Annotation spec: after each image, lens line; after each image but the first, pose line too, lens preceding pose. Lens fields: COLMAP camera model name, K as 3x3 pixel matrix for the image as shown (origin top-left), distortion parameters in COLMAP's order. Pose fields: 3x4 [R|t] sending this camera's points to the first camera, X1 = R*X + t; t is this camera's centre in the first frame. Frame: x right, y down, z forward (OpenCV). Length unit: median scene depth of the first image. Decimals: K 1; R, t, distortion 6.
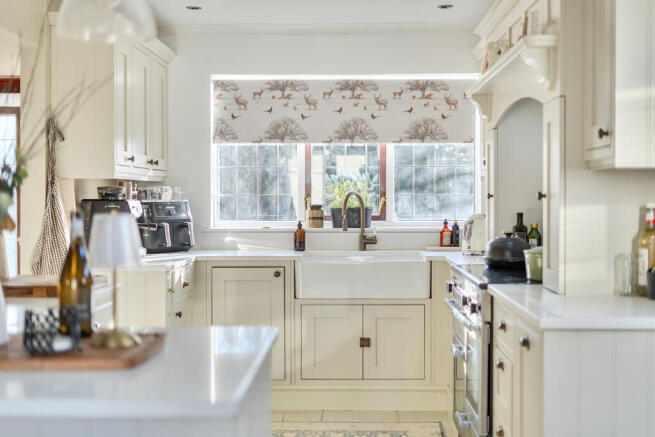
lens RADIAL K [[965.2, 0, 327.9], [0, 965.2, 217.7], [0, 0, 1]] dist [-0.002313, 0.000000]
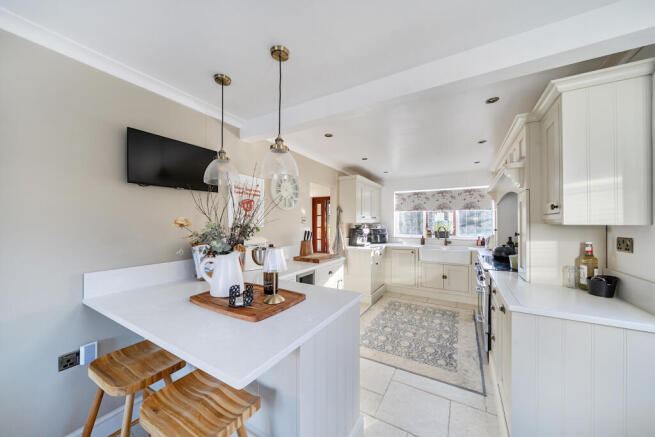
lens RADIAL K [[215.1, 0, 323.6], [0, 215.1, 219.9], [0, 0, 1]] dist [-0.009072, -0.000154]
pose [[0.852613, 0.001014, -0.522542, 0.069287], [-0.017726, 0.999479, -0.026984, -0.025086], [0.522242, 0.032270, 0.852186, 0.240860]]
